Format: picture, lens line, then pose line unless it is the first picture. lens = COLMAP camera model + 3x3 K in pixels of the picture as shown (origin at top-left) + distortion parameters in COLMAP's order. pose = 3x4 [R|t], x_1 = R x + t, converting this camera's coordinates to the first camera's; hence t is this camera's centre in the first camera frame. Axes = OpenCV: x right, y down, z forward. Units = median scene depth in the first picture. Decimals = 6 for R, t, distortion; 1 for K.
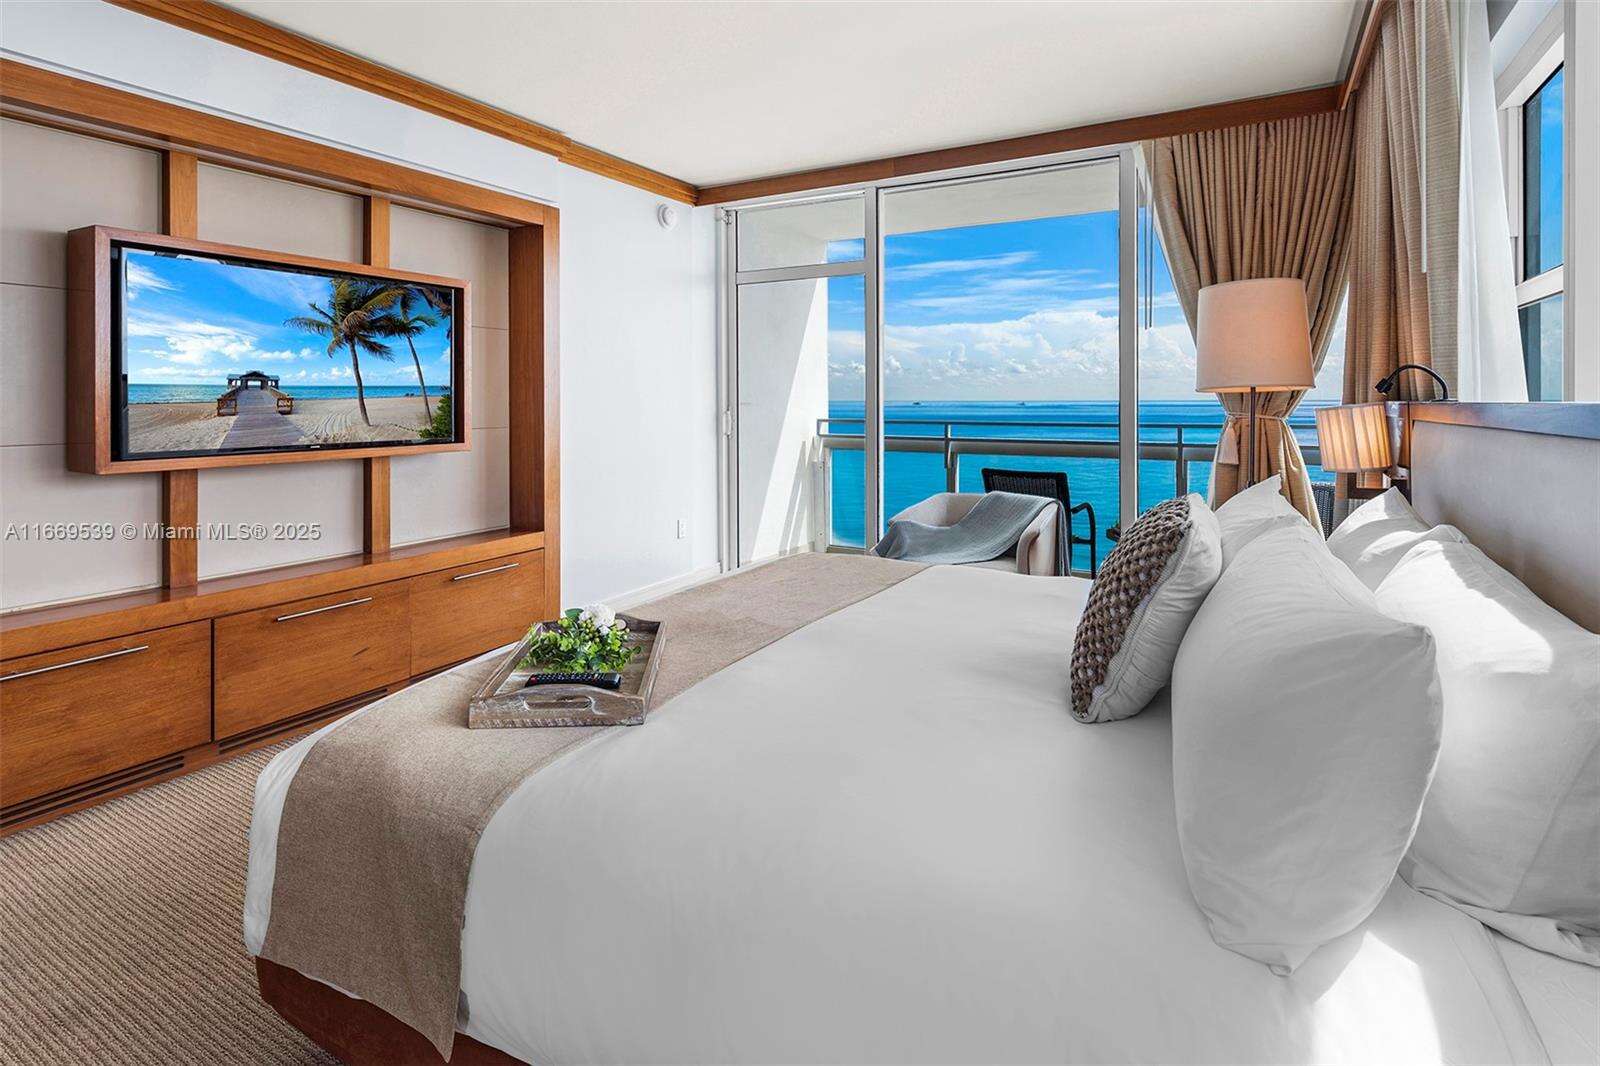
lens RADIAL K [[780.5, 0, 831.4], [0, 780.5, 389.2], [0, 0, 1]] dist [0.003218, -0.000143]
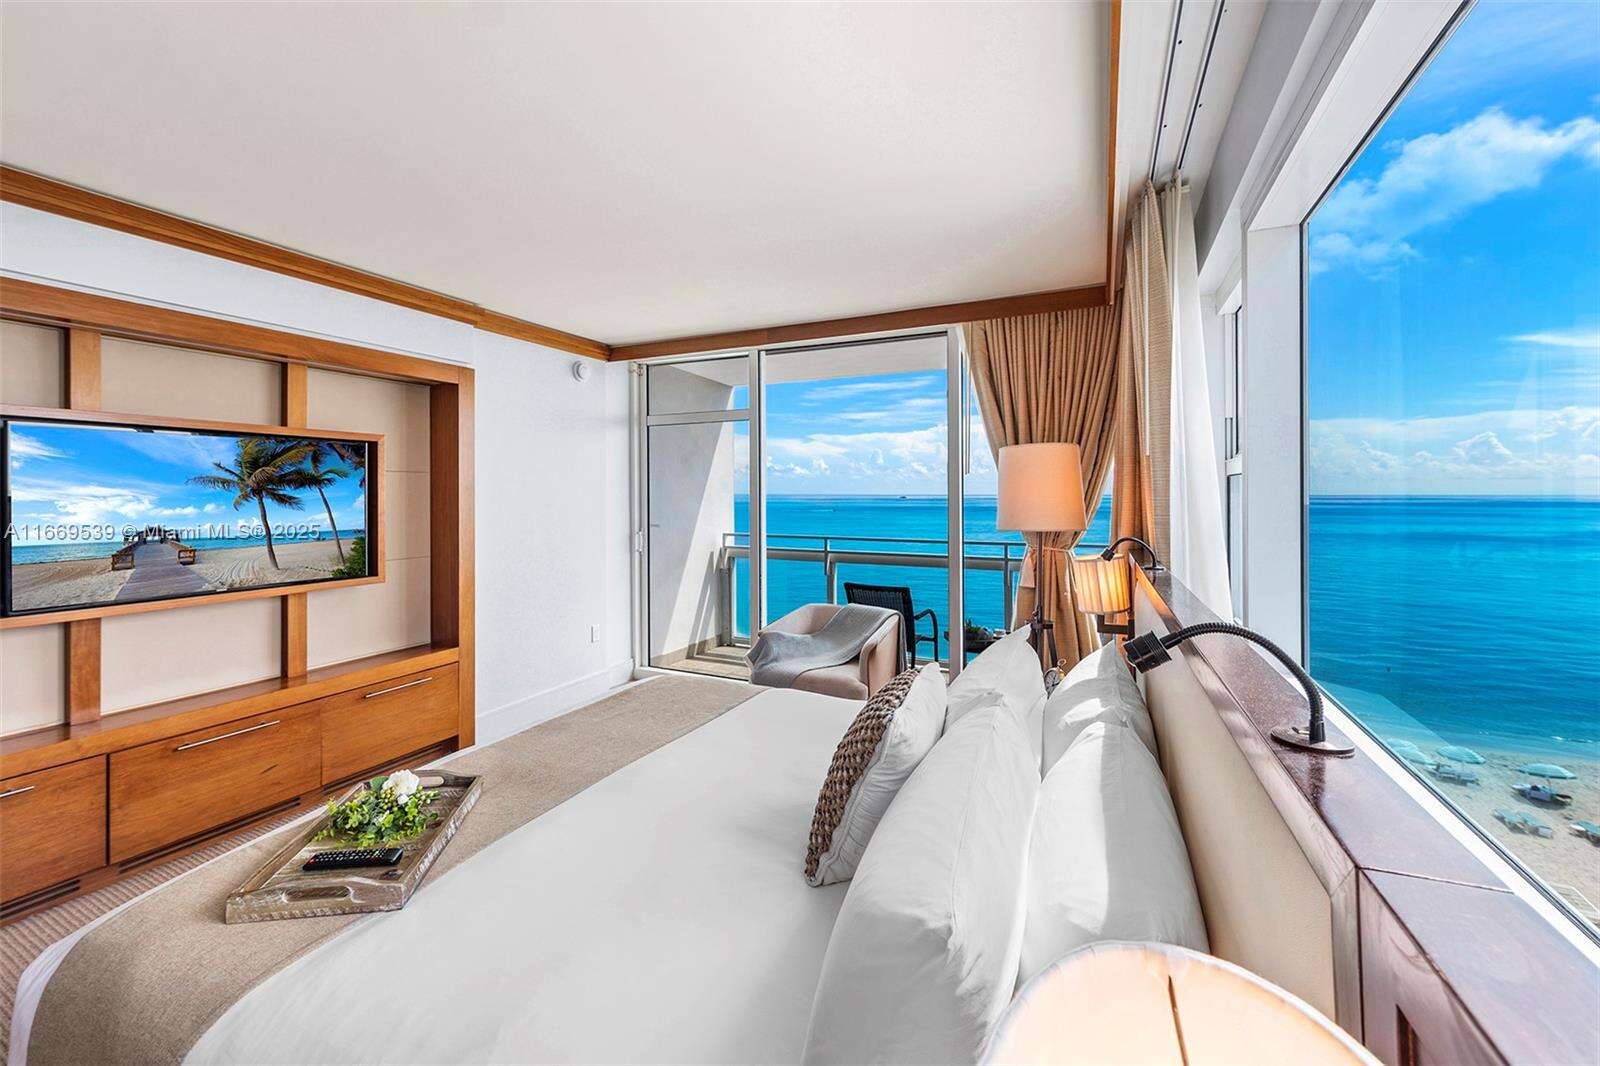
lens RADIAL K [[635.7, 0, 794.2], [0, 635.7, 498.6], [0, 0, 1]] dist [0.003140, 0.000242]
pose [[0.997736, 0.000062, 0.067246, 0.087319], [0.000044, 0.999999, -0.001569, -0.050221], [-0.067246, 0.001568, 0.997735, 0.028192]]
